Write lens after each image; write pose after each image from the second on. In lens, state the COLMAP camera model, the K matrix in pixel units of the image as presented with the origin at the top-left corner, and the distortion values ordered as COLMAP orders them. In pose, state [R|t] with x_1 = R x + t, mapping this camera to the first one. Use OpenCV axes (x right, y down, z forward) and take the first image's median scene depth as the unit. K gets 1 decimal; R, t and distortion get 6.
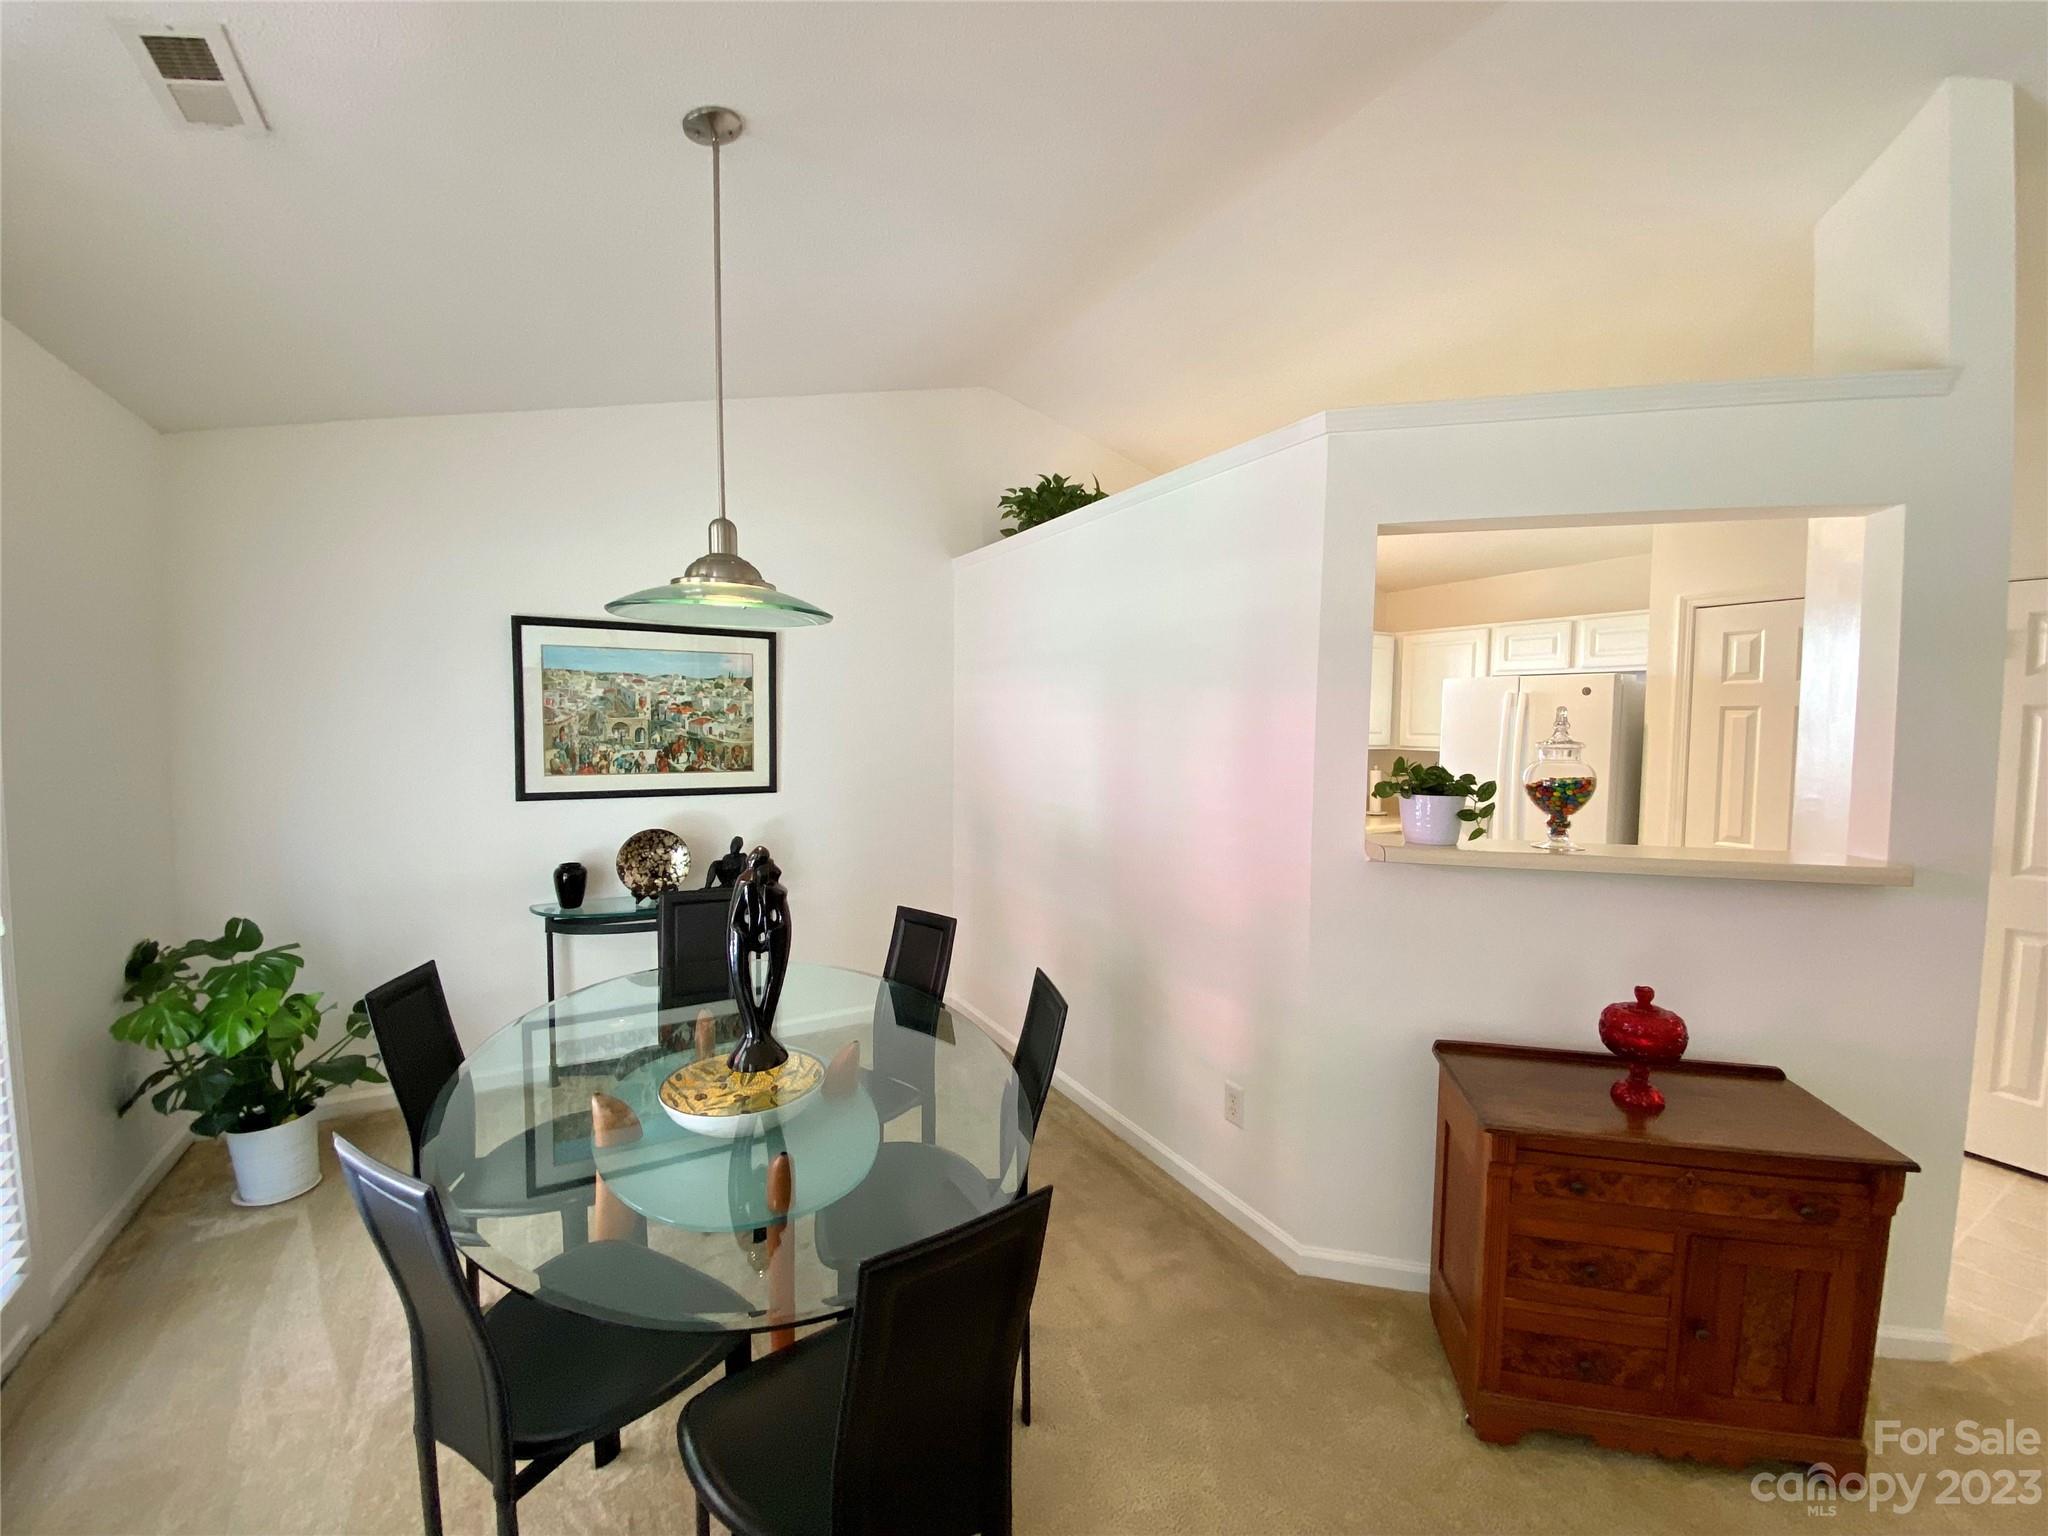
lens RADIAL K [[820.2, 0, 1024.2], [0, 820.2, 761.3], [0, 0, 1]] dist [0.011650, -0.009852]
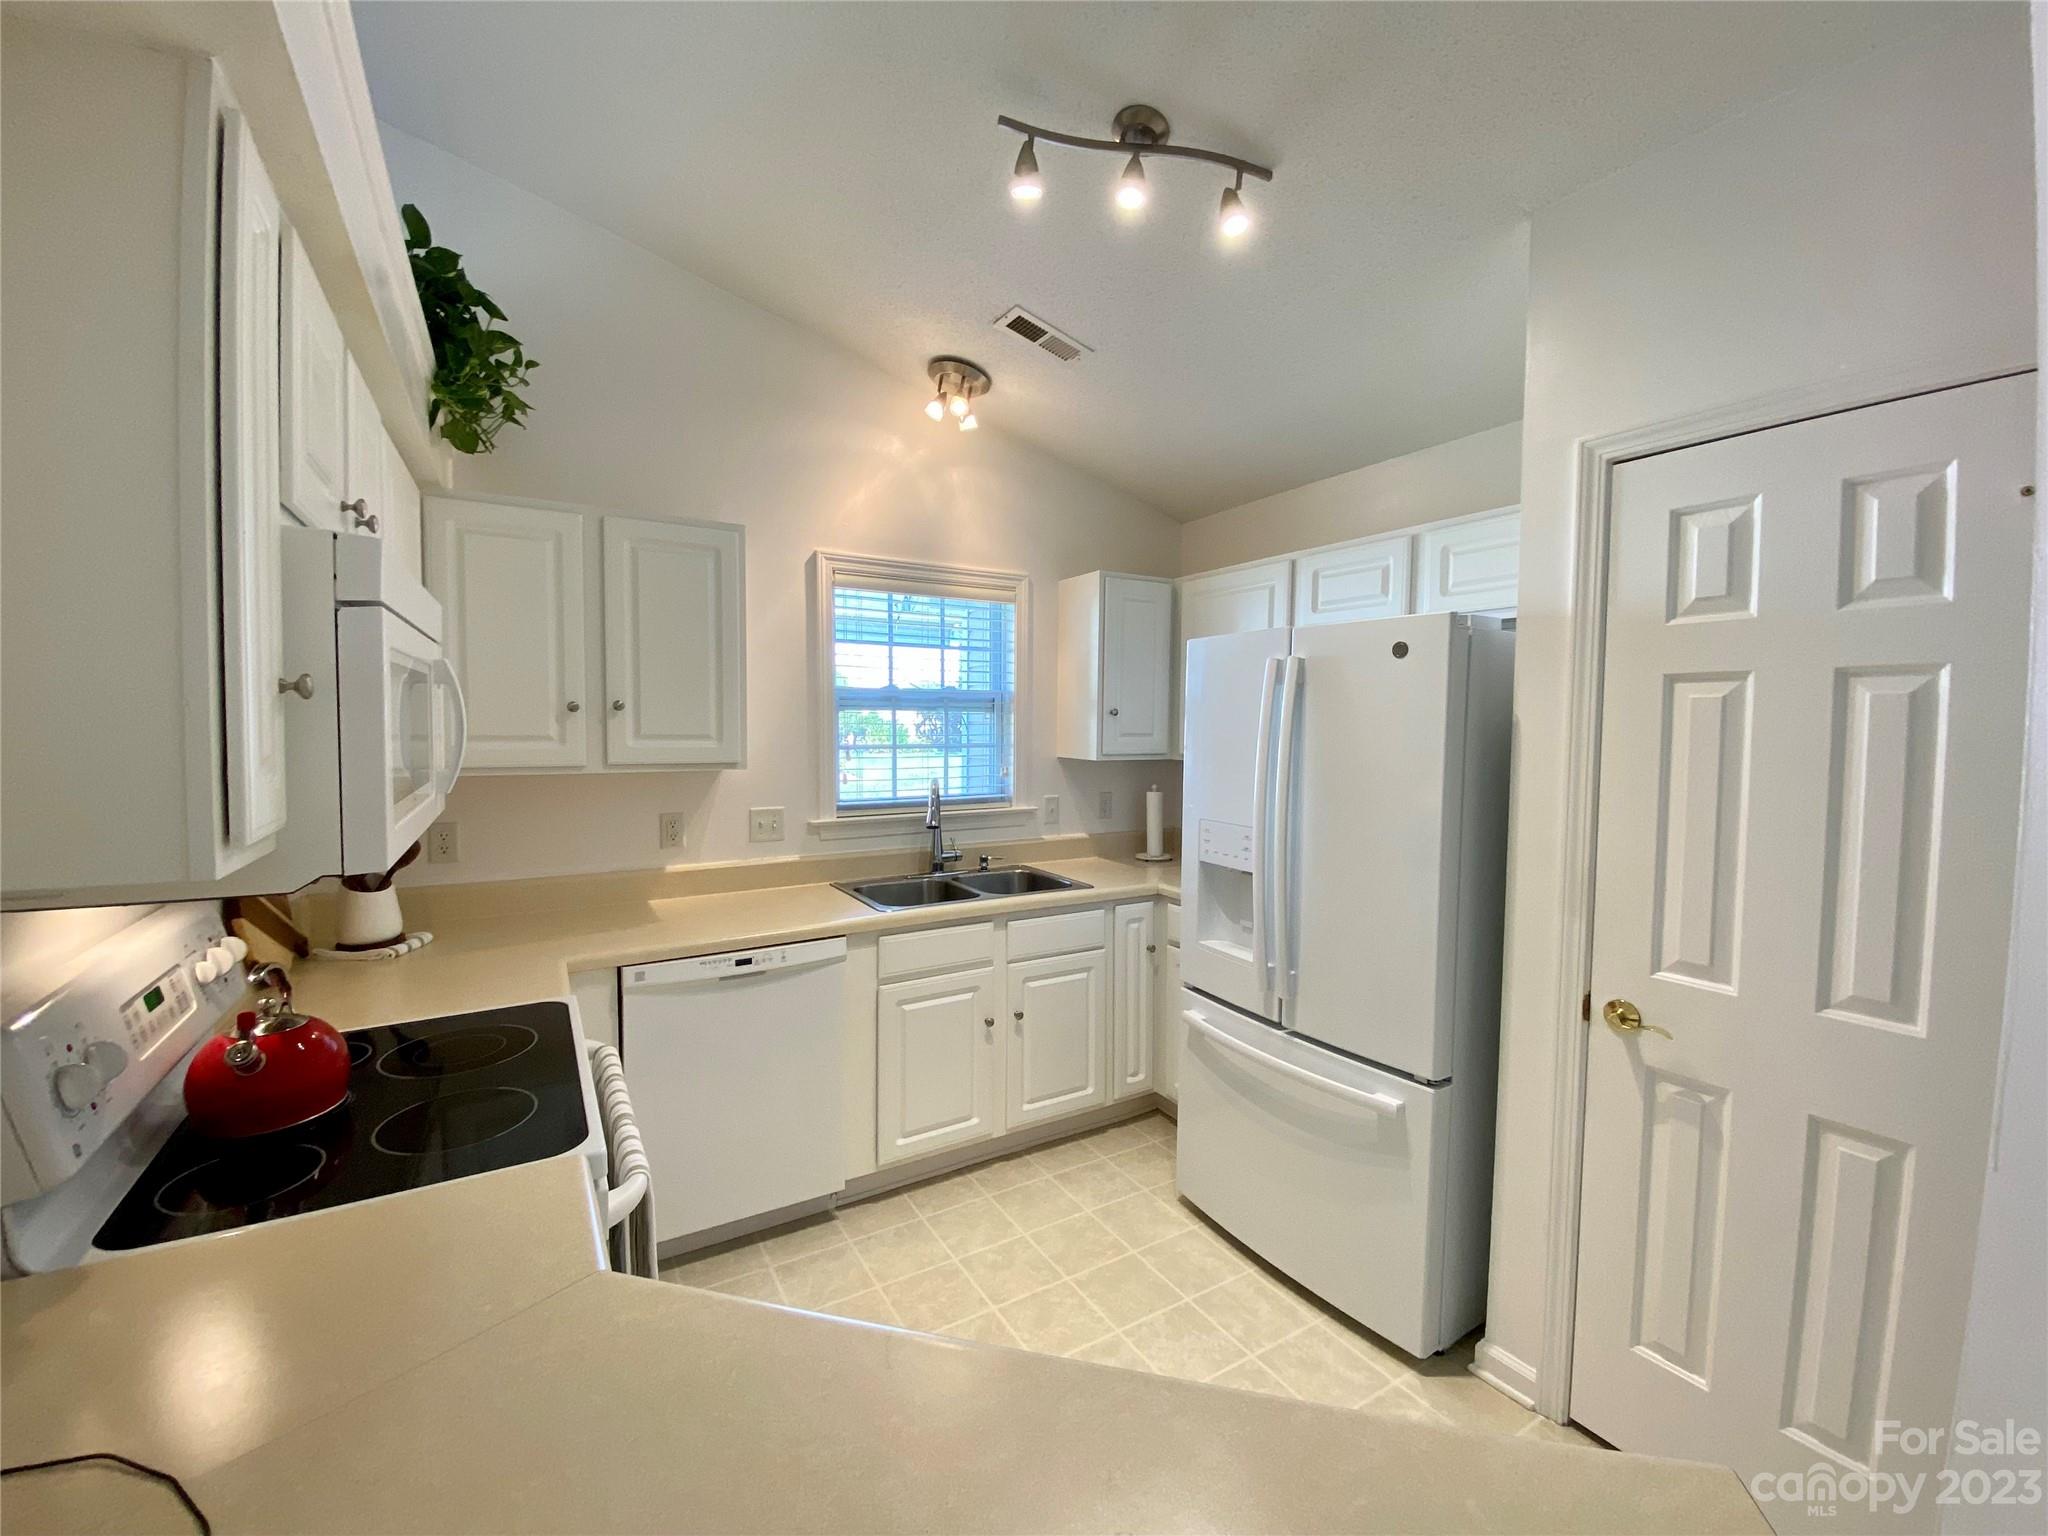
lens RADIAL K [[820.2, 0, 1011.8], [0, 820.2, 757.6], [0, 0, 1]] dist [0.011650, -0.009852]
pose [[0.999659, -0.003360, 0.025877, 0.499921], [0.003440, 0.999990, -0.003019, -0.022053], [-0.025866, 0.003107, 0.999661, 0.585305]]
